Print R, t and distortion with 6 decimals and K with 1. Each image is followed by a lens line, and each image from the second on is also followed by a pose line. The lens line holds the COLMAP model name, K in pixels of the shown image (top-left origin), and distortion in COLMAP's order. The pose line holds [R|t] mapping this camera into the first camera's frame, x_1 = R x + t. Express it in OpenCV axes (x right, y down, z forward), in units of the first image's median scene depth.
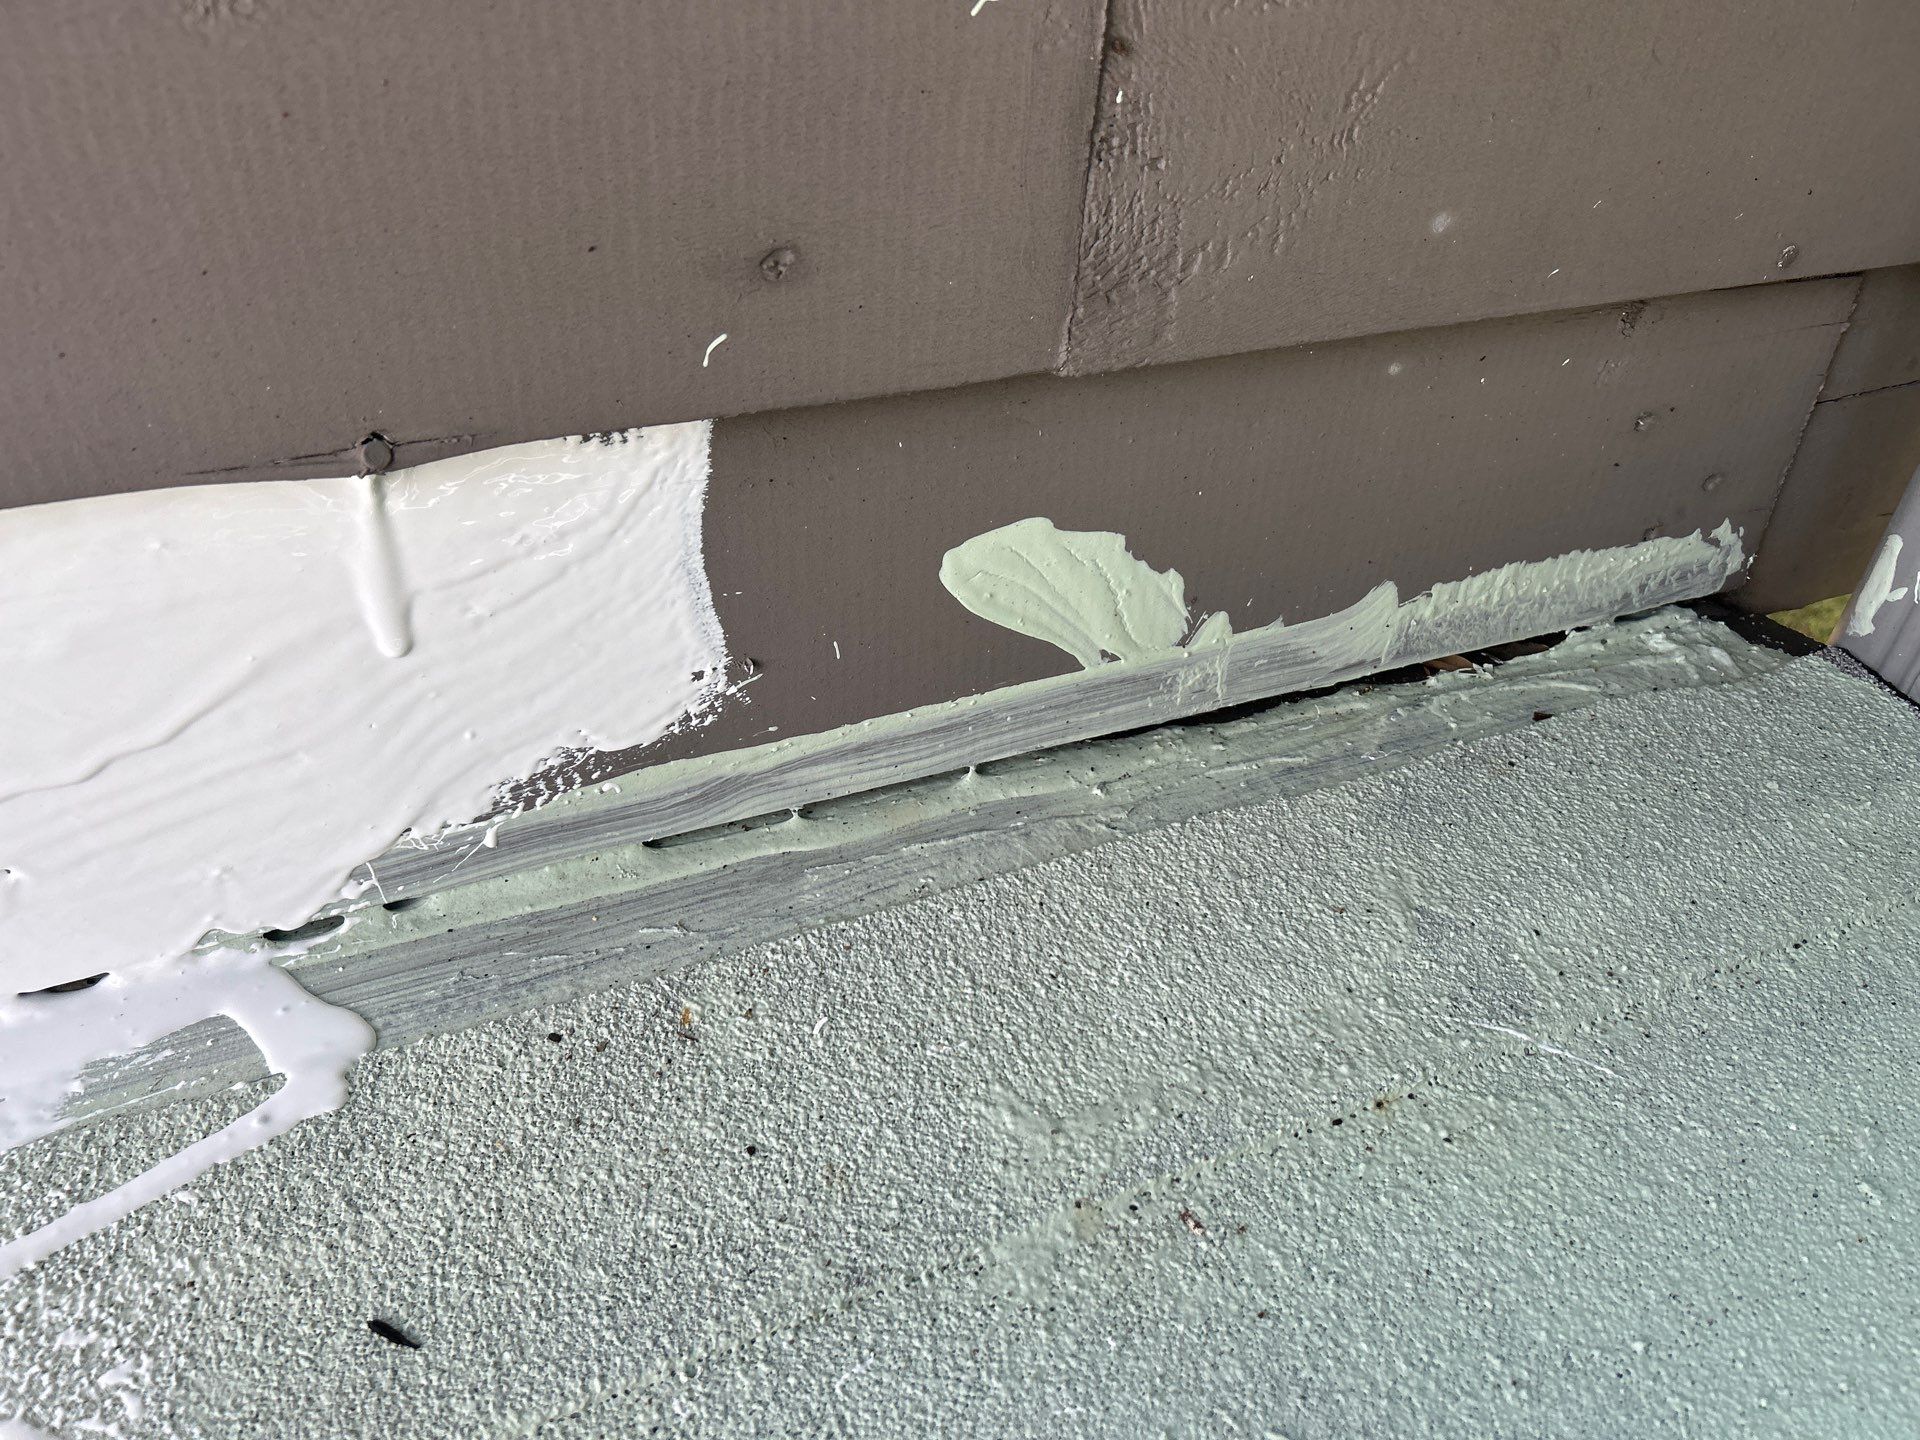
lens RADIAL K [[1443.8, 0, 961.9], [0, 1443.8, 707.6], [0, 0, 1]] dist [0.041002, -0.050446]
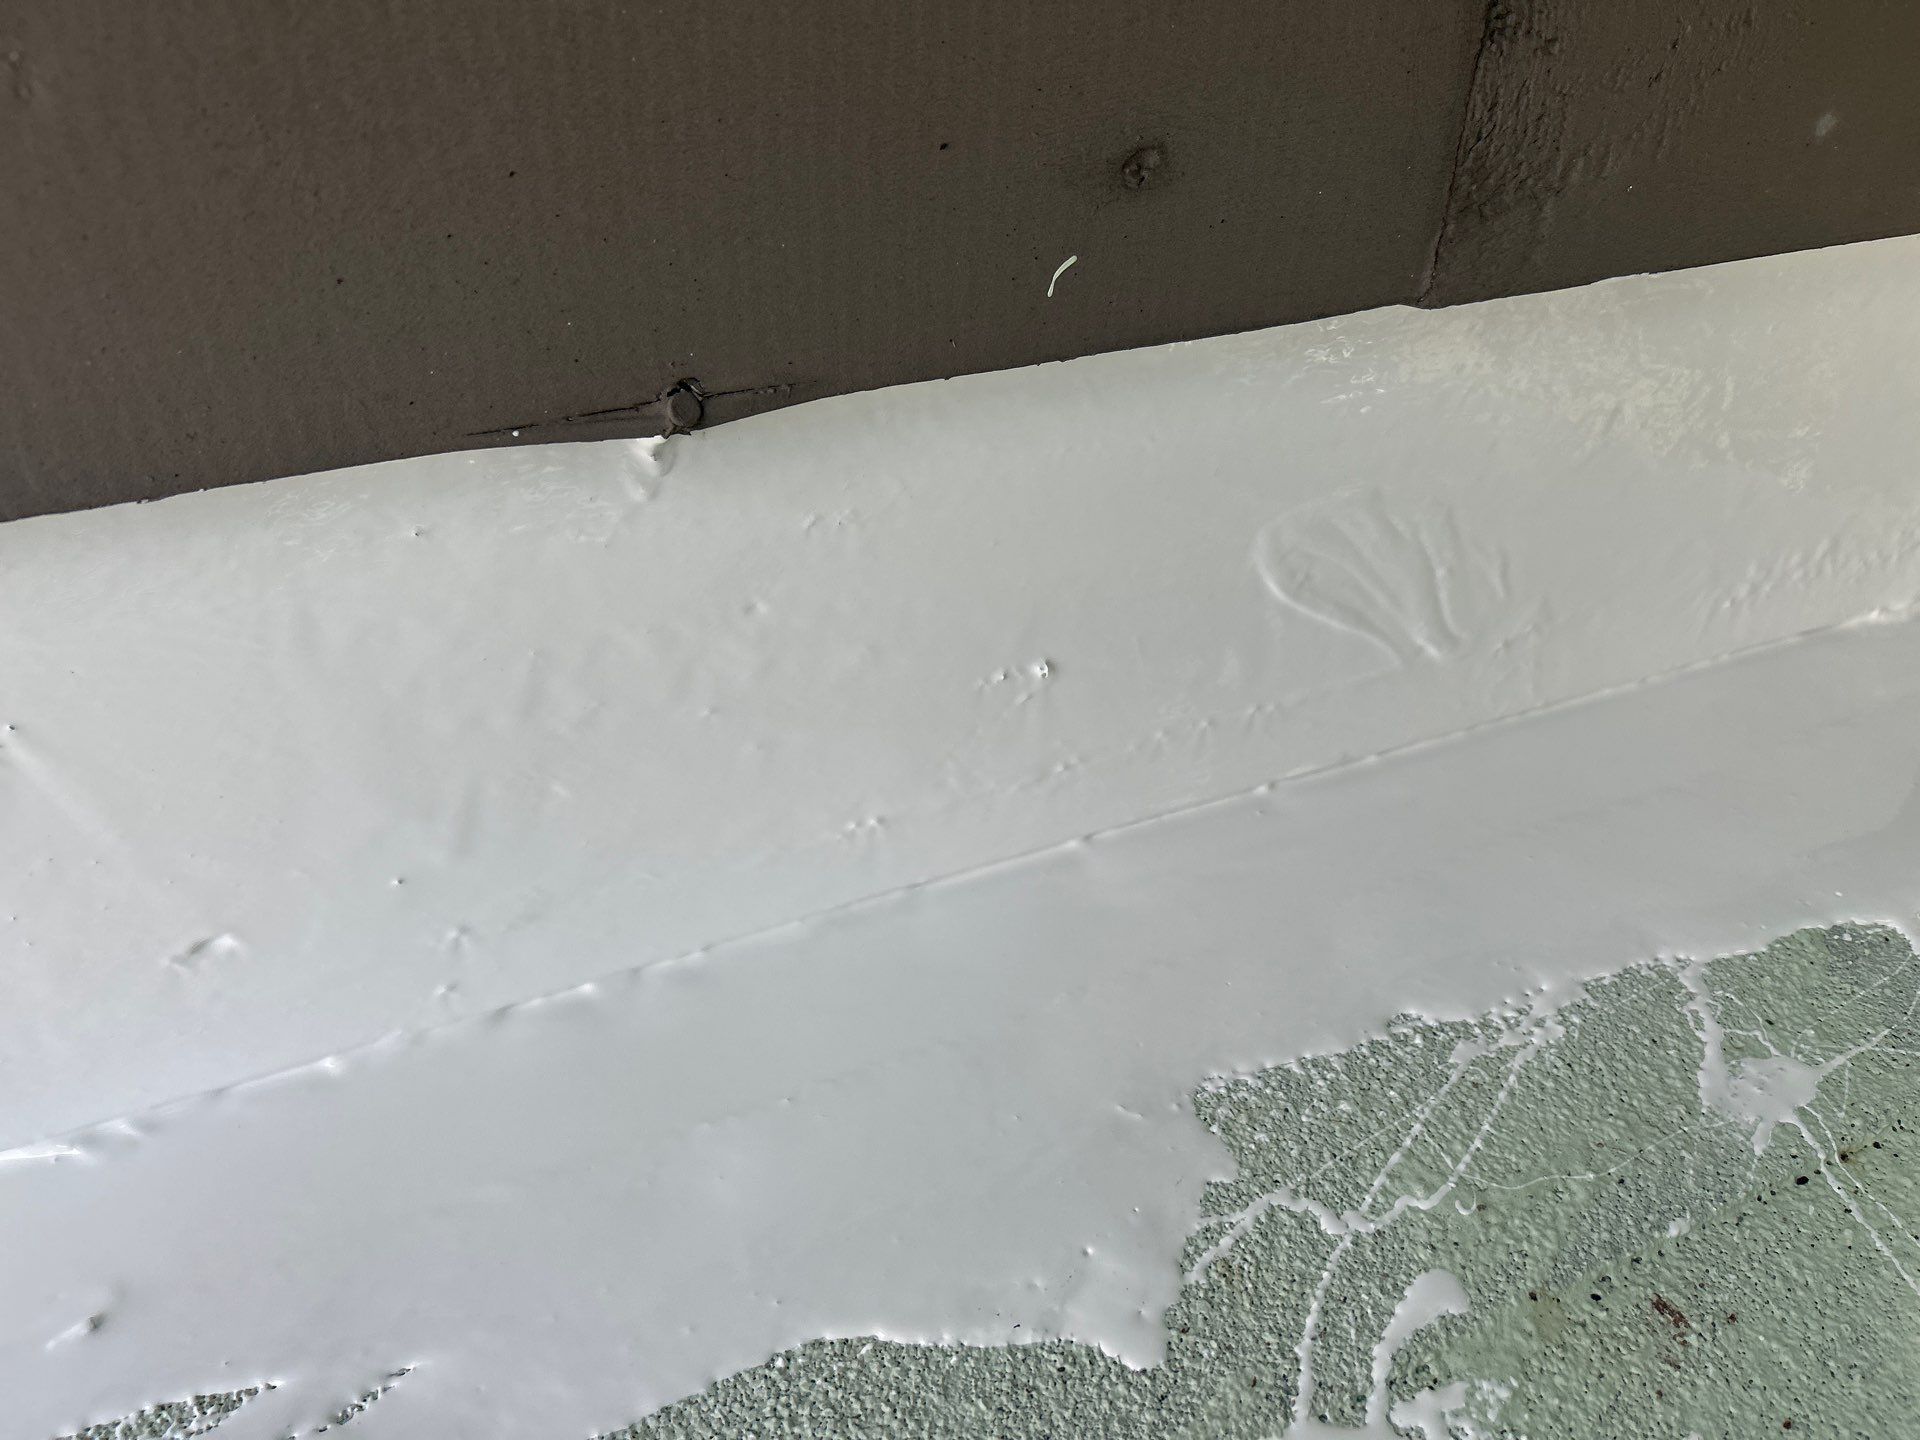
lens RADIAL K [[1434.2, 0, 931.3], [0, 1434.2, 718.9], [0, 0, 1]] dist [0.007724, -0.002348]
pose [[0.999135, -0.041522, 0.002376, -0.248672], [0.041584, 0.998366, -0.039189, 0.035589], [-0.000744, 0.039254, 0.999229, 0.178054]]
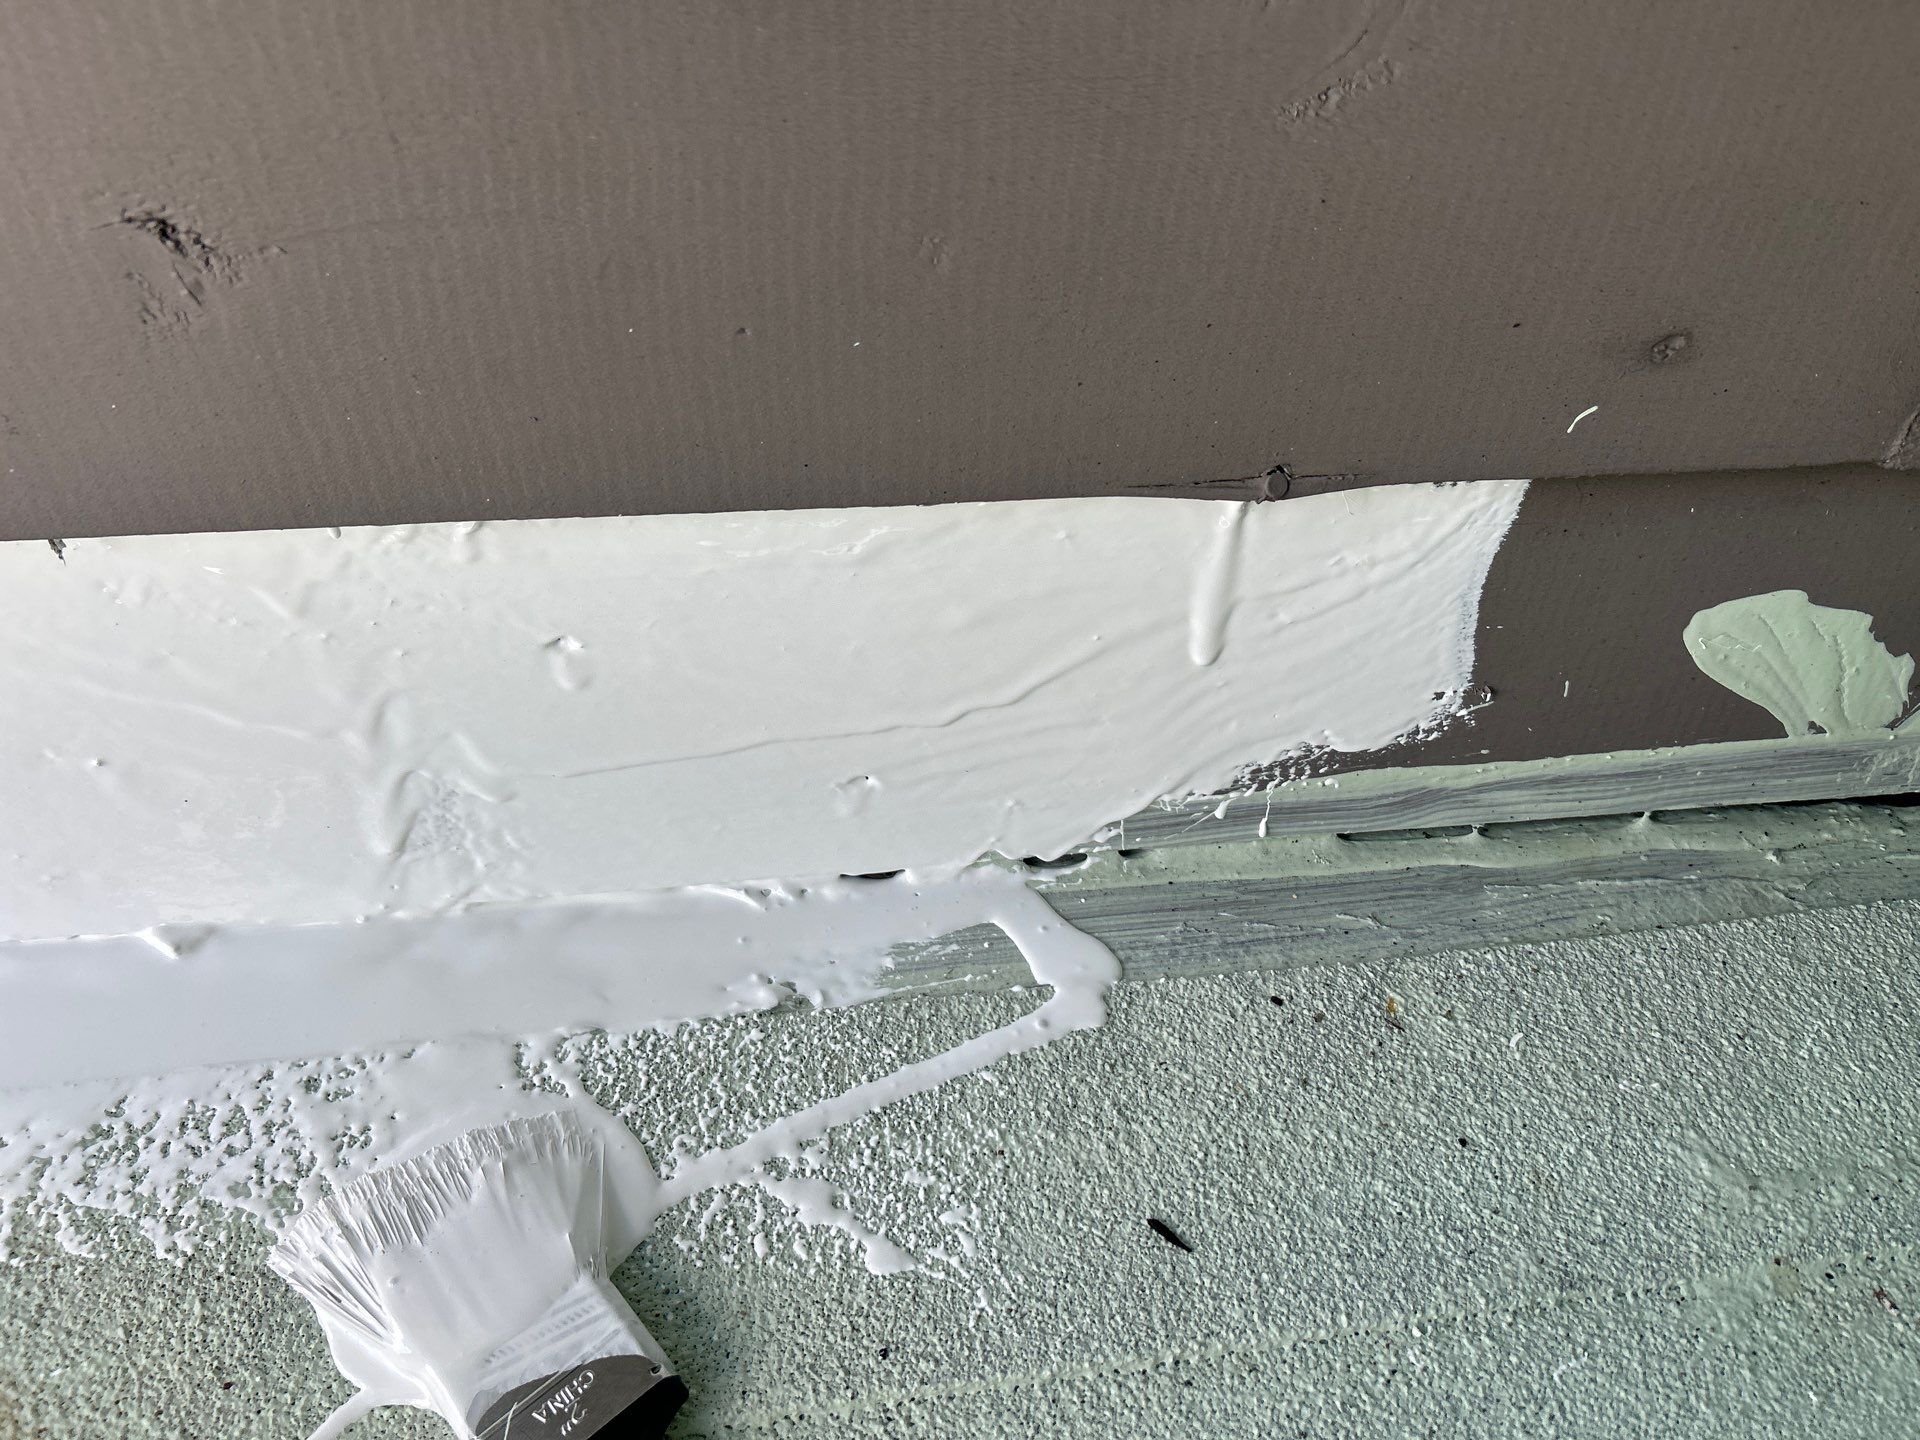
lens RADIAL K [[1443.8, 0, 961.9], [0, 1443.8, 707.6], [0, 0, 1]] dist [0.041002, -0.050446]
pose [[0.967380, 0.163518, -0.193487, -0.358875], [-0.152349, 0.985747, 0.071359, -0.041887], [0.202398, -0.039554, 0.978504, -0.147113]]
